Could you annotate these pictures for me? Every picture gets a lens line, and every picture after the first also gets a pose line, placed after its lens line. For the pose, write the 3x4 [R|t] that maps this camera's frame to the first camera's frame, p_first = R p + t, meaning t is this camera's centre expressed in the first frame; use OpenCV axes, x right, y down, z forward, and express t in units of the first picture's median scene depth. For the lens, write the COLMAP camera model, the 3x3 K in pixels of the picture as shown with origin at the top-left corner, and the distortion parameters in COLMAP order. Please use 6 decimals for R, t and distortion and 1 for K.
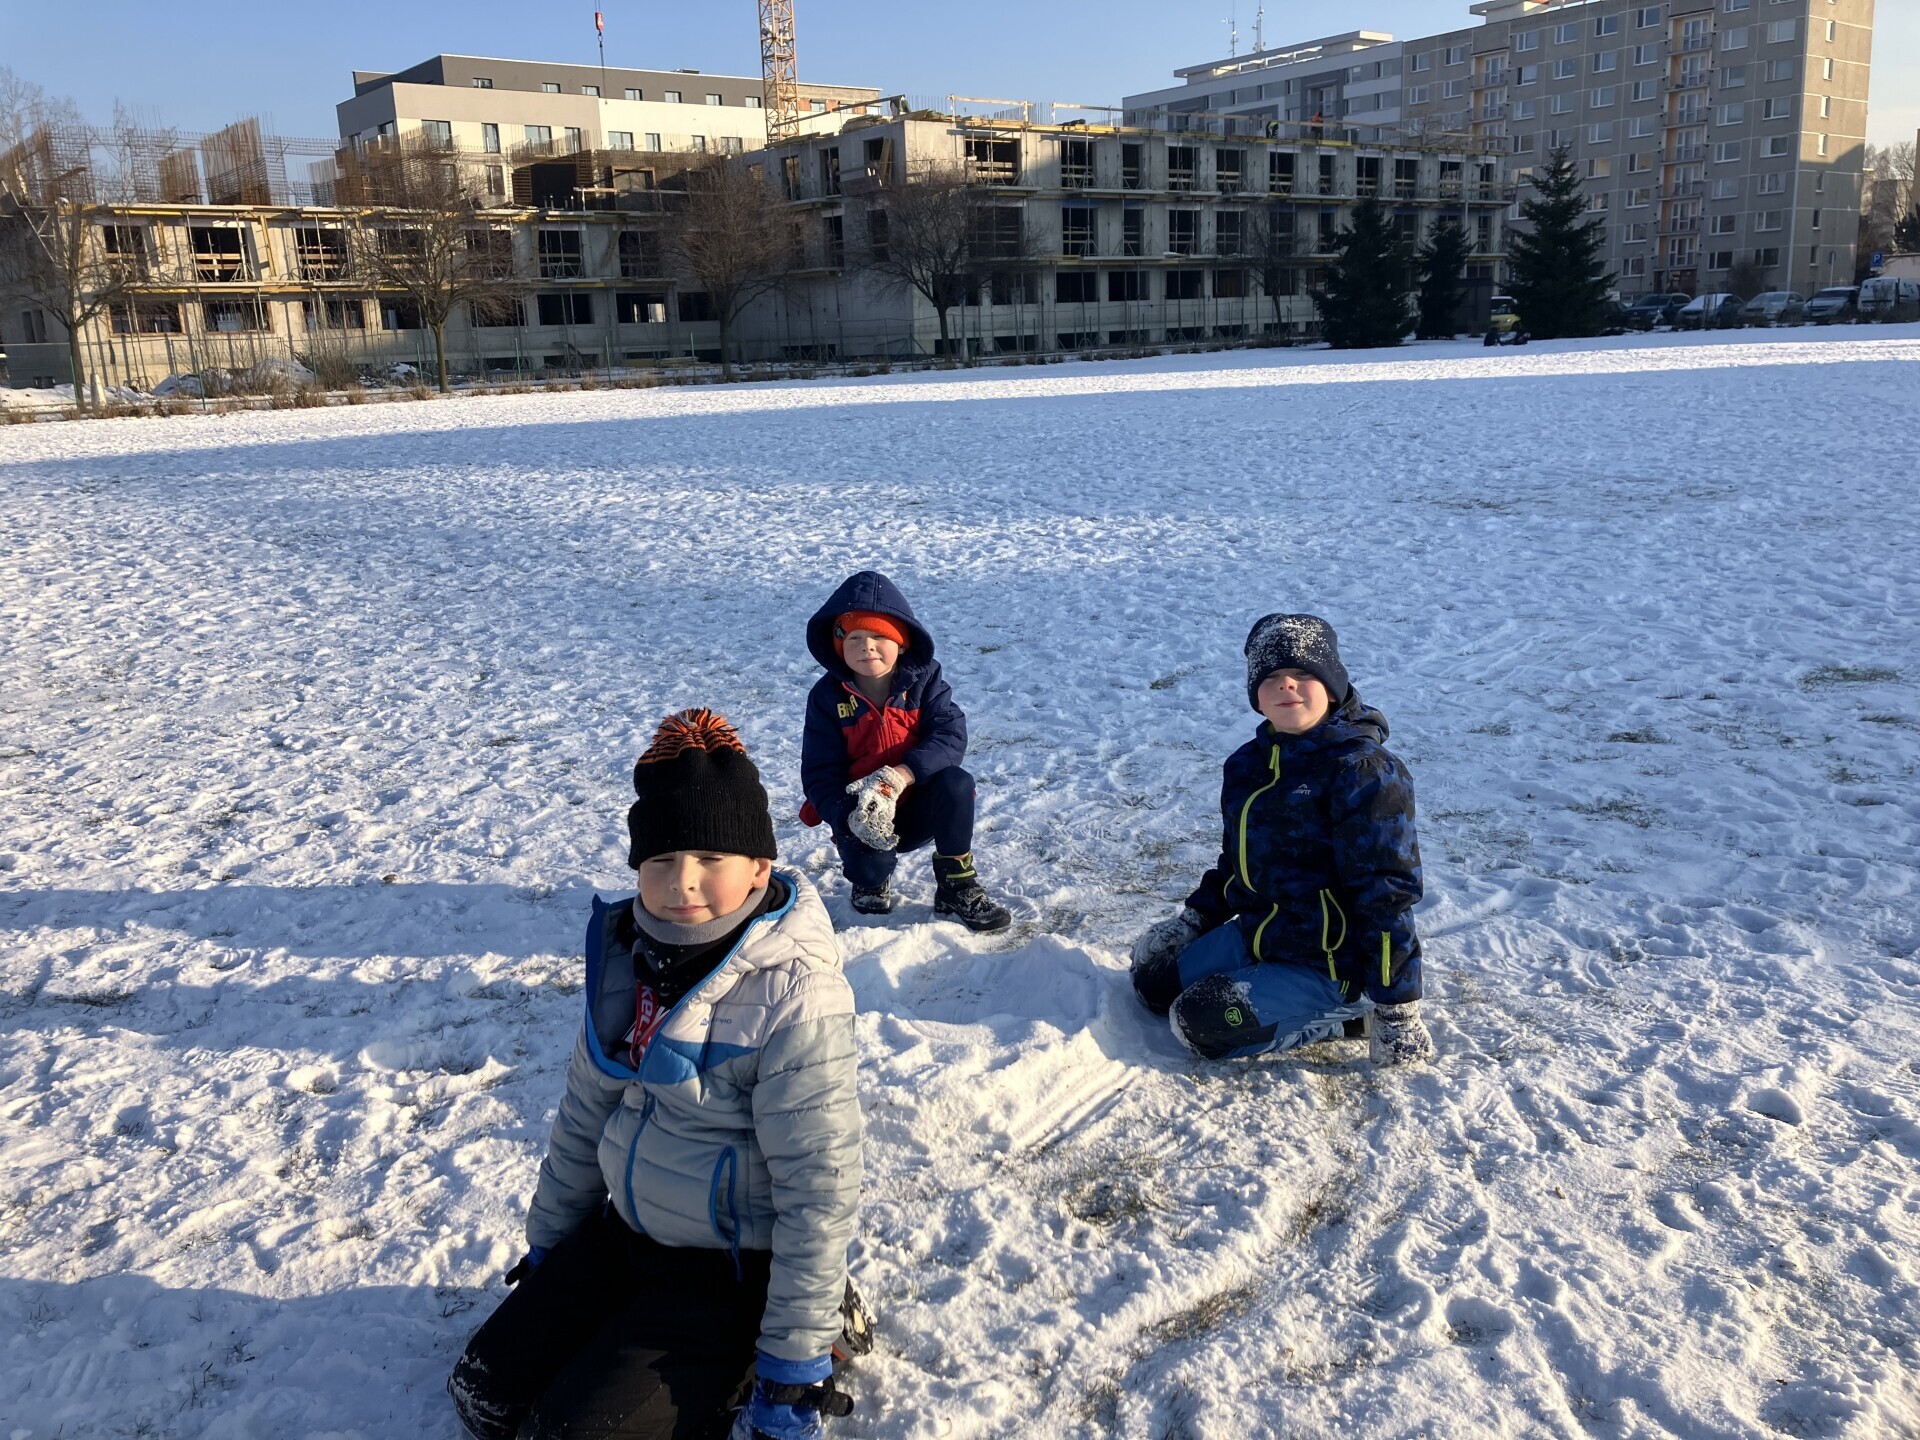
lens RADIAL K [[1615.1, 0, 970.5], [0, 1615.1, 714.7], [0, 0, 1]] dist [0.023134, -0.015624]
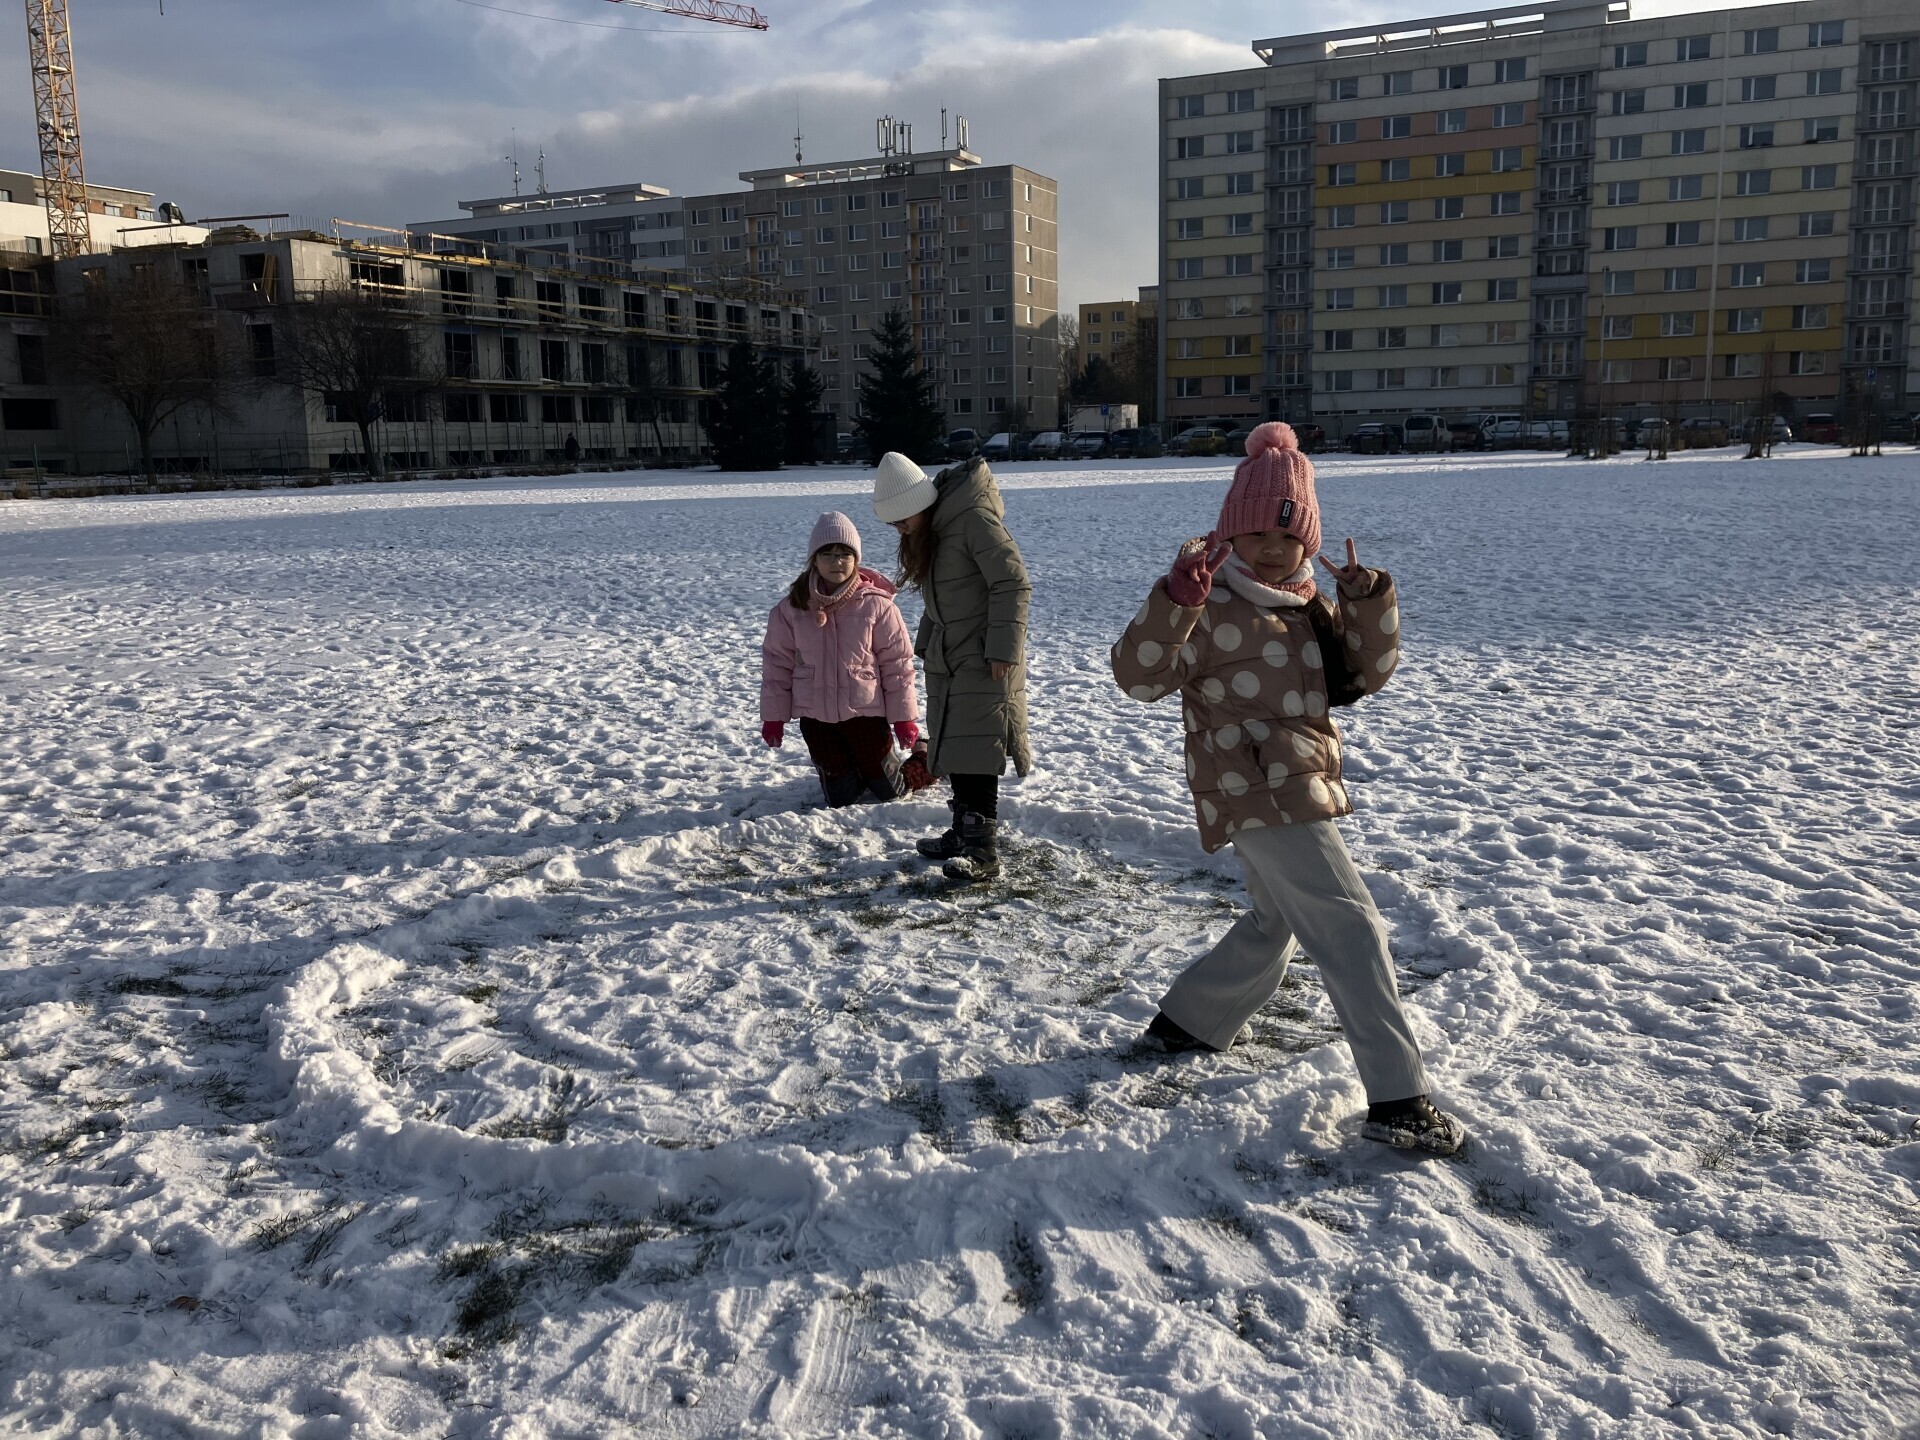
lens RADIAL K [[1615.1, 0, 969.0], [0, 1615.1, 720.8], [0, 0, 1]] dist [0.023134, -0.015624]
pose [[0.891917, -0.053117, 0.449068, -0.123612], [0.085416, 0.994990, -0.051959, 0.018055], [-0.444058, 0.084701, 0.891985, -0.056830]]
